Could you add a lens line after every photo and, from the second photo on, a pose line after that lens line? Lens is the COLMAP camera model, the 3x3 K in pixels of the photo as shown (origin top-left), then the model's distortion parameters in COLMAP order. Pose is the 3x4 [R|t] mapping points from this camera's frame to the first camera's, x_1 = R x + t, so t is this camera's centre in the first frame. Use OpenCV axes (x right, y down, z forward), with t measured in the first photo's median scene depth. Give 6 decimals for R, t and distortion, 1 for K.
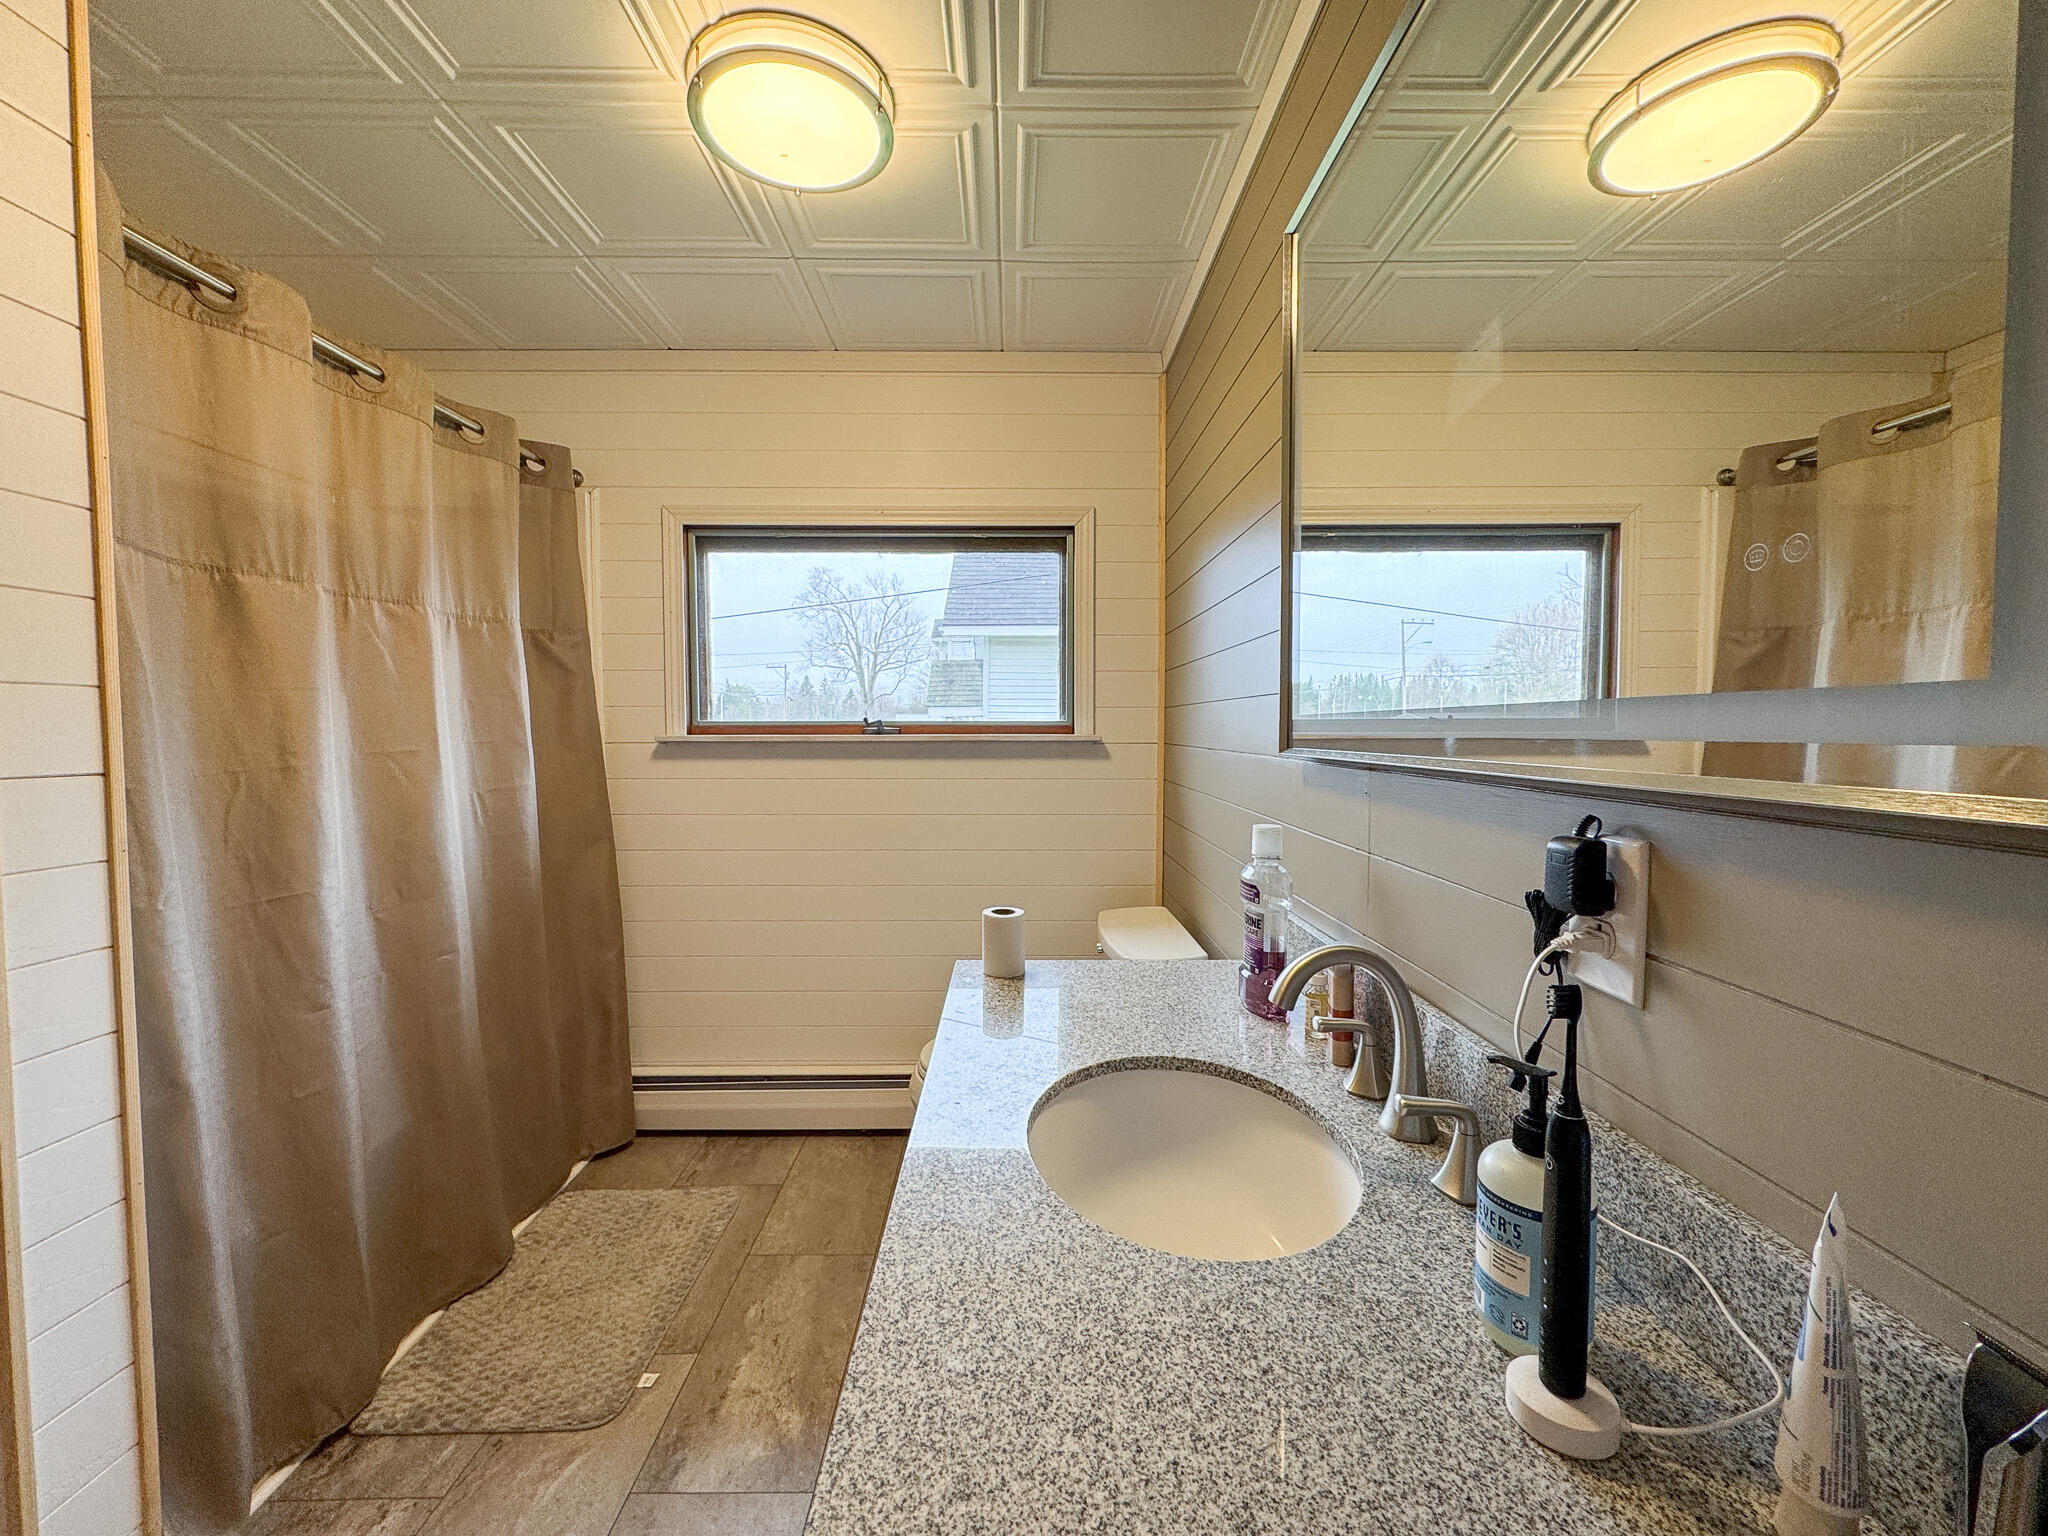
lens RADIAL K [[829.1, 0, 1024.0], [0, 829.1, 768.0], [0, 0, 1]] dist [0.000766, -0.000125]
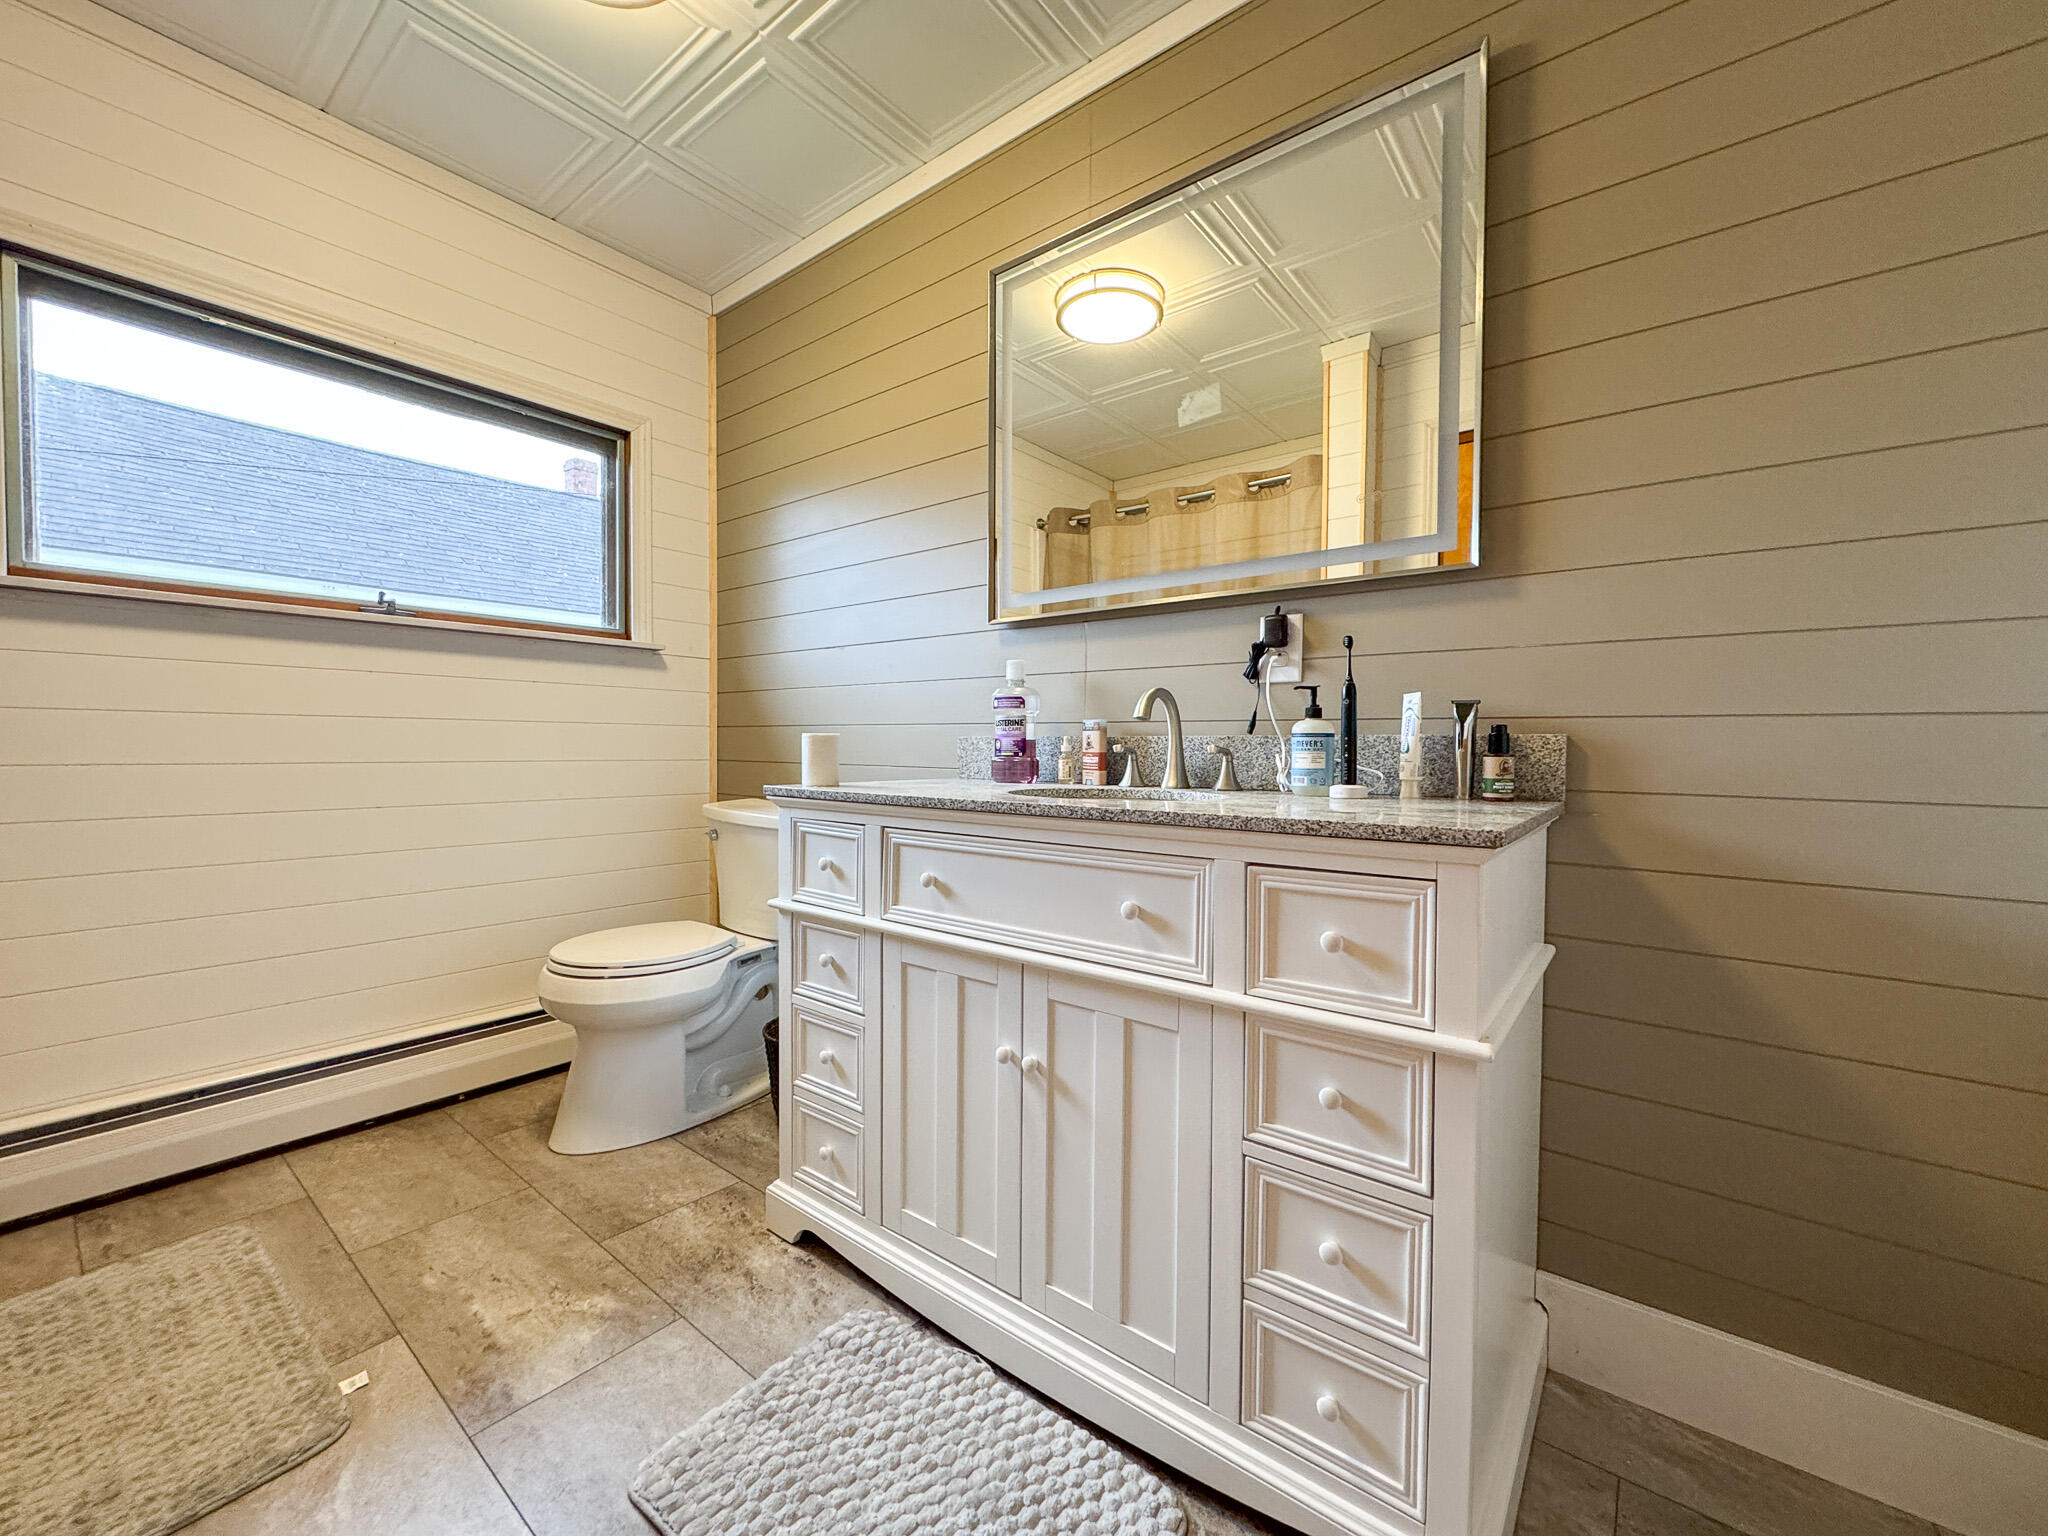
lens RADIAL K [[829.1, 0, 1024.0], [0, 829.1, 768.0], [0, 0, 1]] dist [0.000766, -0.000125]
pose [[0.625450, -0.011512, 0.780179, -0.511167], [0.032827, 0.999394, -0.011570, 0.165931], [-0.779573, 0.032848, 0.625449, 0.032721]]
